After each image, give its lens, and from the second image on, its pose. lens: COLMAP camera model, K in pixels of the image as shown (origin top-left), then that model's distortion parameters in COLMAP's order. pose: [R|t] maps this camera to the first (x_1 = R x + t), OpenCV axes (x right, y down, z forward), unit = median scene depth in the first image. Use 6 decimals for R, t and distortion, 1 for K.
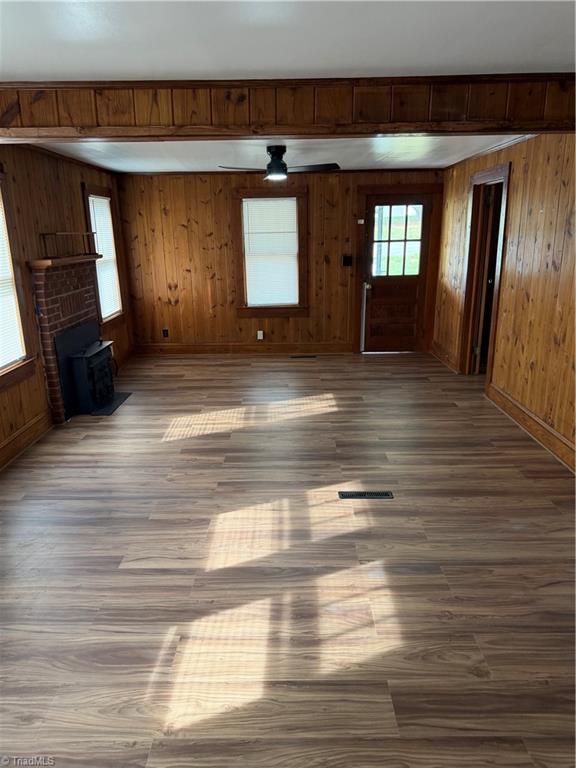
lens RADIAL K [[539.6, 0, 288.0], [0, 539.6, 384.0], [0, 0, 1]] dist [0.049751, -0.062907]
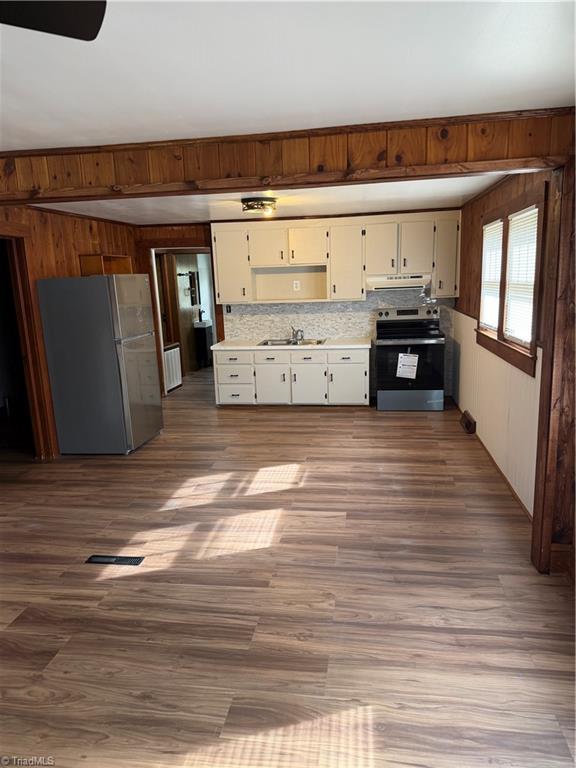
lens RADIAL K [[539.6, 0, 288.0], [0, 539.6, 384.0], [0, 0, 1]] dist [0.049751, -0.062907]
pose [[-0.988041, 0.026612, 0.151877, -0.315844], [0.093486, 0.886694, 0.452807, -0.480206], [-0.122618, 0.461590, -0.878578, 1.707613]]
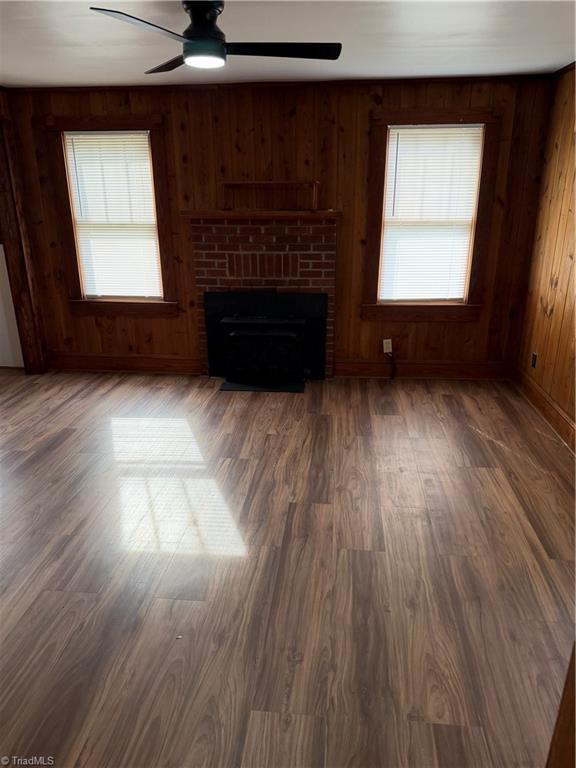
lens RADIAL K [[534.1, 0, 288.0], [0, 534.1, 384.0], [0, 0, 1]] dist [0.109198, -0.057627]
pose [[-0.088646, 0.355331, -0.930528, 0.745157], [-0.265271, 0.892045, 0.365907, -0.468962], [0.960090, 0.279278, 0.015183, 1.652212]]
